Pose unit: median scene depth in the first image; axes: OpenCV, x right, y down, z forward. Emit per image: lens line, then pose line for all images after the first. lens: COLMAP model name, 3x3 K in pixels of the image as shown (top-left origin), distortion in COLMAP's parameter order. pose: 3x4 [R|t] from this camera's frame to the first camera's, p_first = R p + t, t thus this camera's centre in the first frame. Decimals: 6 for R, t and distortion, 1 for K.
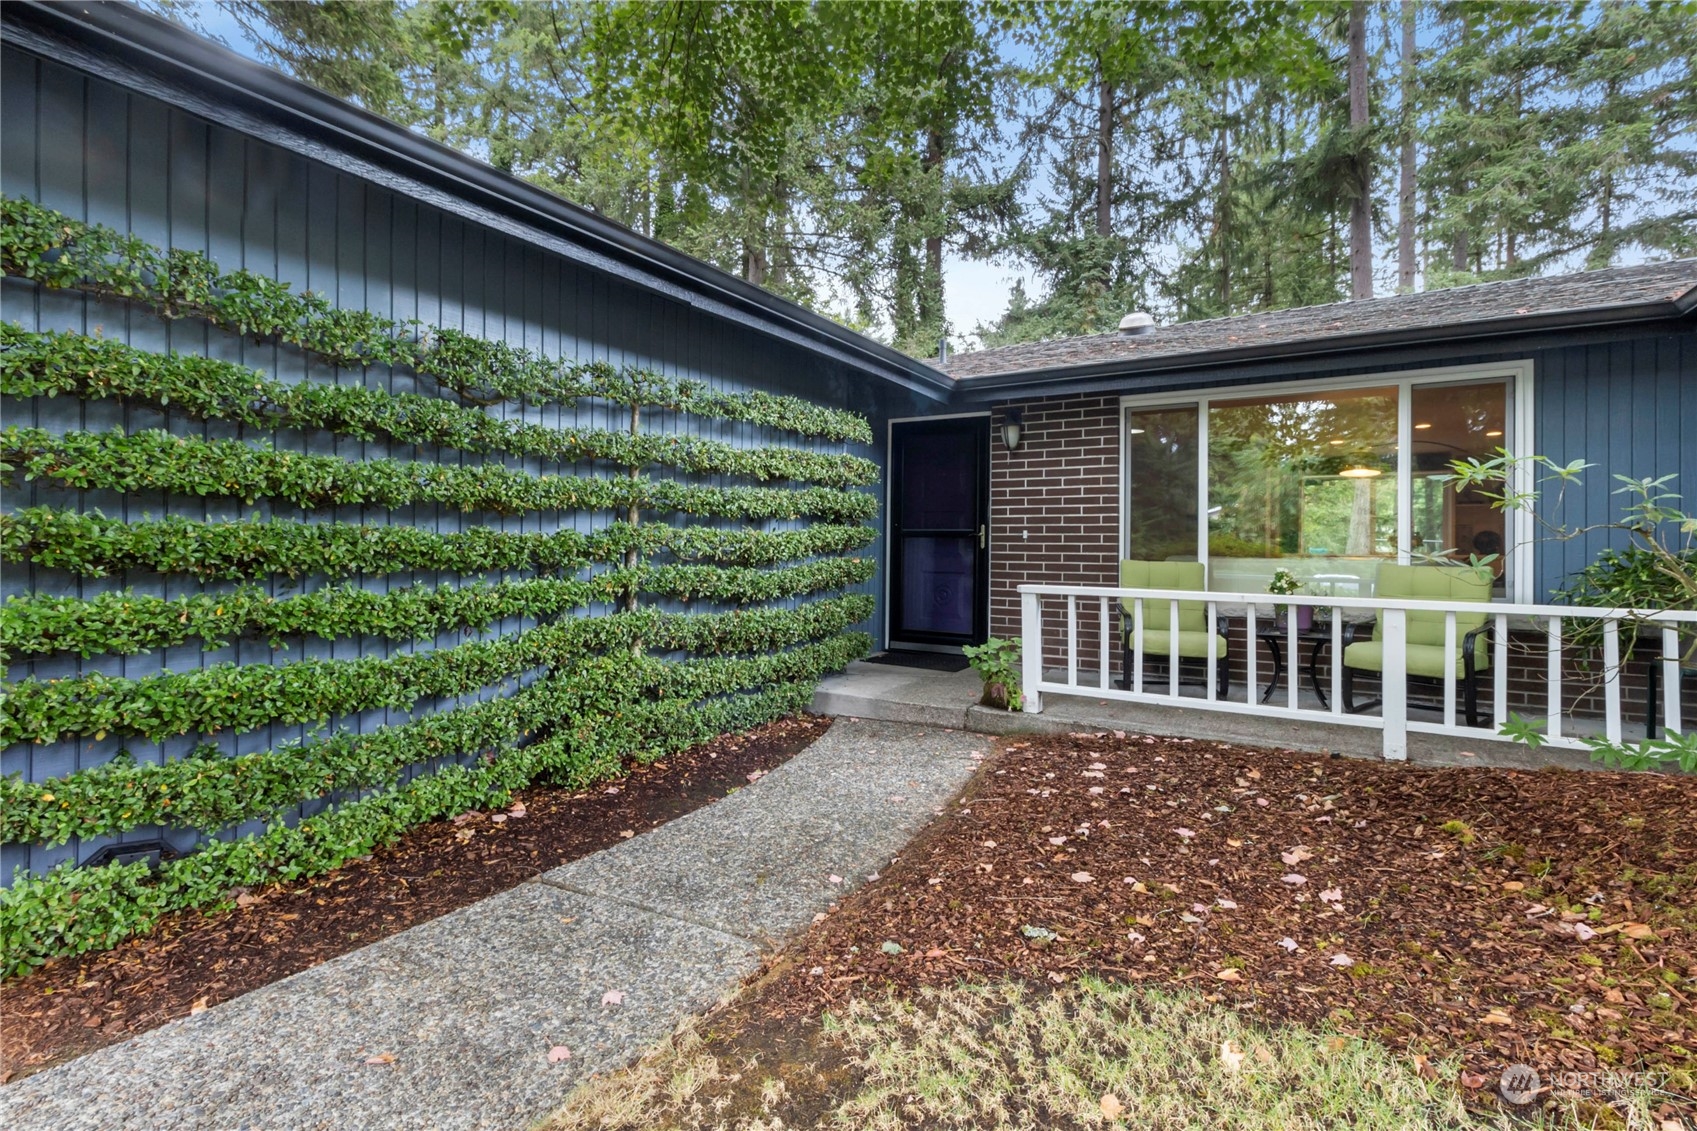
lens RADIAL K [[797.6, 0, 848.3], [0, 797.6, 551.9], [0, 0, 1]] dist [-0.000364, 0.000463]
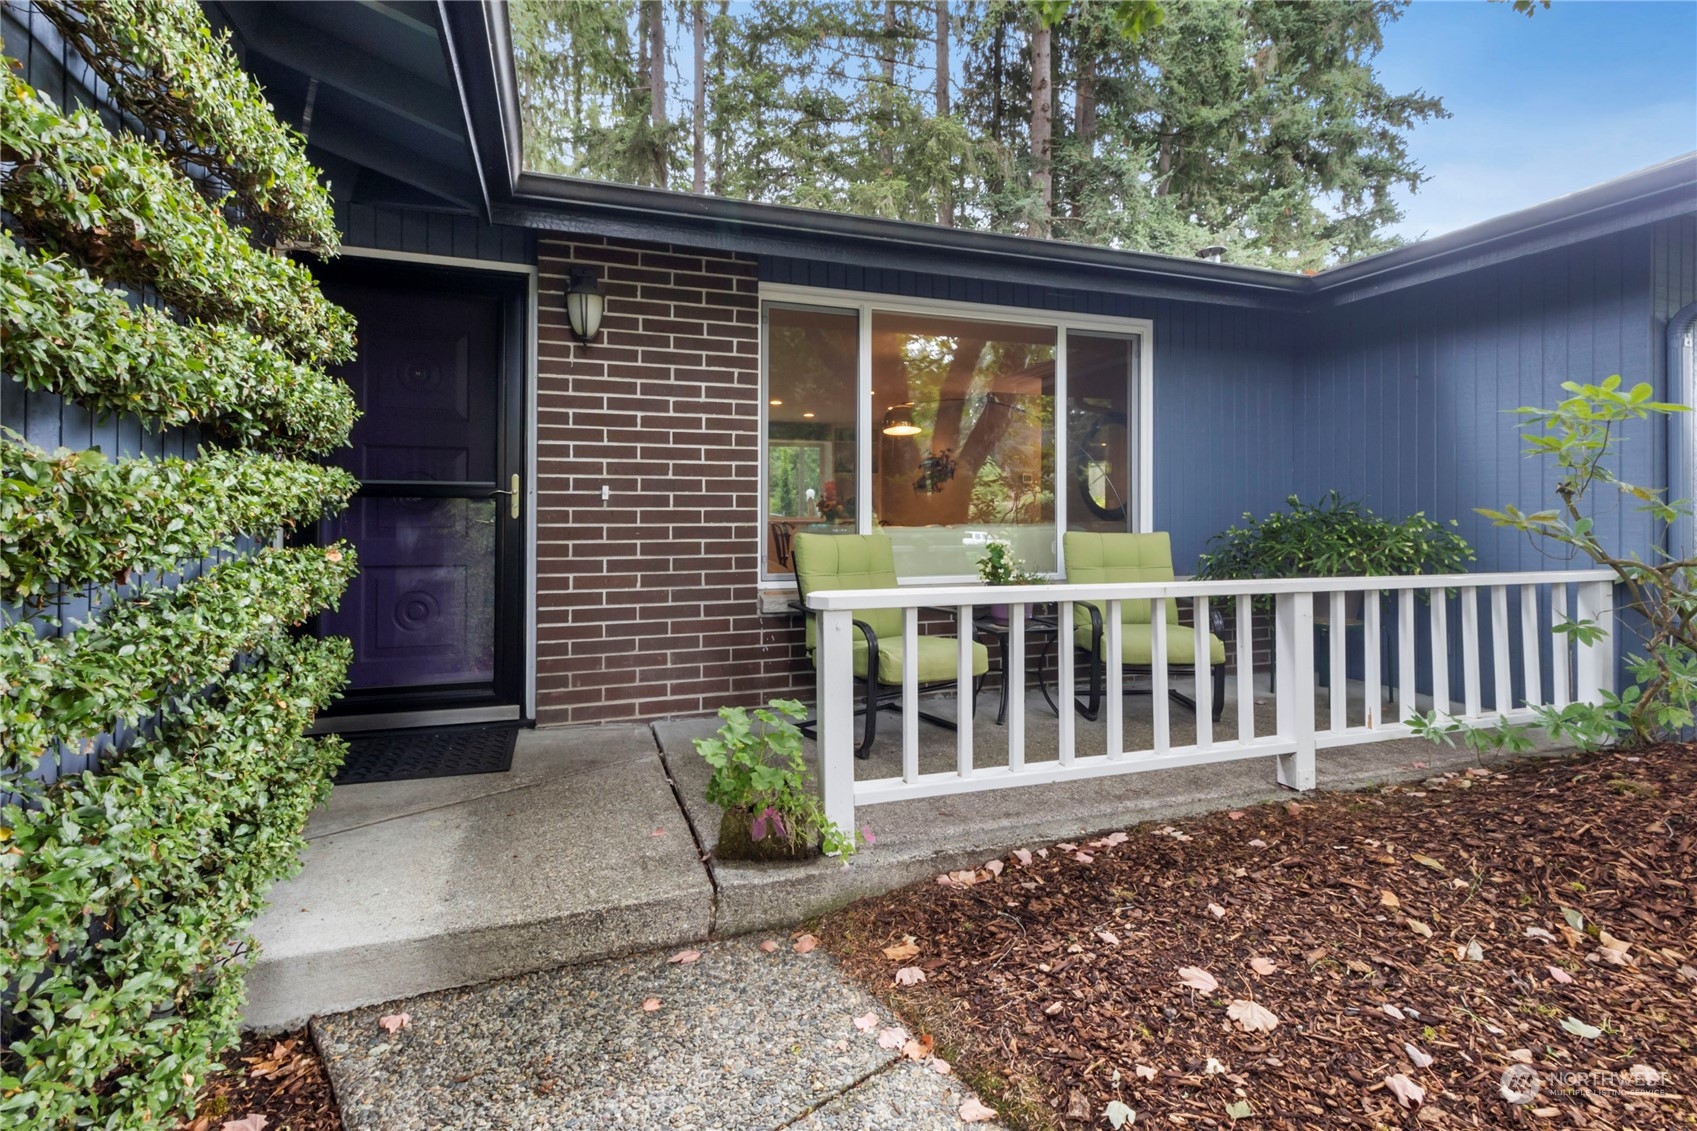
lens RADIAL K [[797.6, 0, 844.7], [0, 797.6, 502.7], [0, 0, 1]] dist [-0.000364, 0.000463]
pose [[0.633497, 0.004011, 0.773735, -0.114694], [0.012343, 0.999807, -0.015289, -0.004314], [-0.773647, 0.019236, 0.633325, 0.534242]]
